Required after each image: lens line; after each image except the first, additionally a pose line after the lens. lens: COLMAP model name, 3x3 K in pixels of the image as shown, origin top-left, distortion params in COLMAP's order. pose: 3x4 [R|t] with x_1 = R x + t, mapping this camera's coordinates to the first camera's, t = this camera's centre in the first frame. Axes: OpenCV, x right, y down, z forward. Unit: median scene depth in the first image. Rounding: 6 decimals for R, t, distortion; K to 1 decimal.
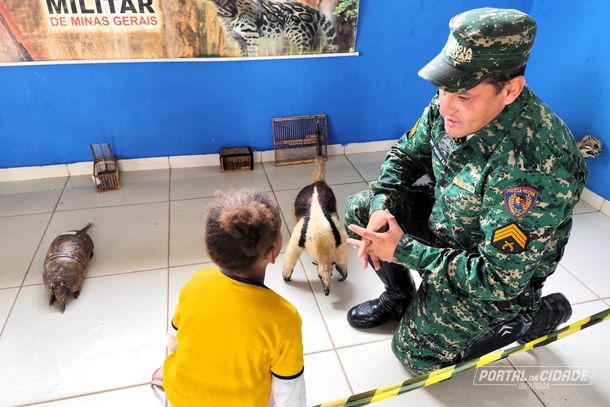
lens RADIAL K [[422.0, 0, 305.9], [0, 422.0, 214.7], [0, 0, 1]] dist [0.036598, -0.053059]
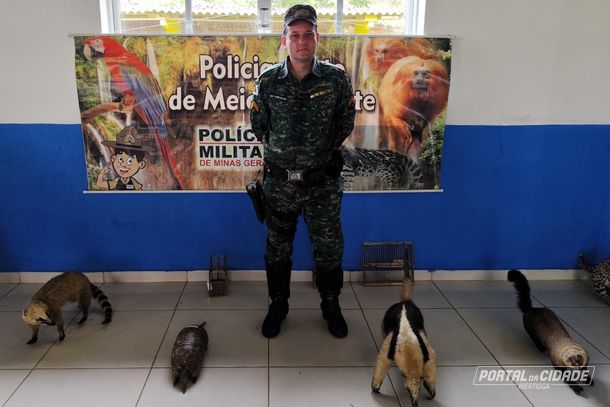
lens RADIAL K [[456.7, 0, 275.5], [0, 456.7, 175.4], [0, 0, 1]] dist [0.030848, -0.003313]
pose [[0.970446, 0.019502, -0.240531, -0.016537], [-0.104837, 0.931830, -0.347423, 0.056385], [0.217358, 0.362371, 0.906335, -0.230308]]
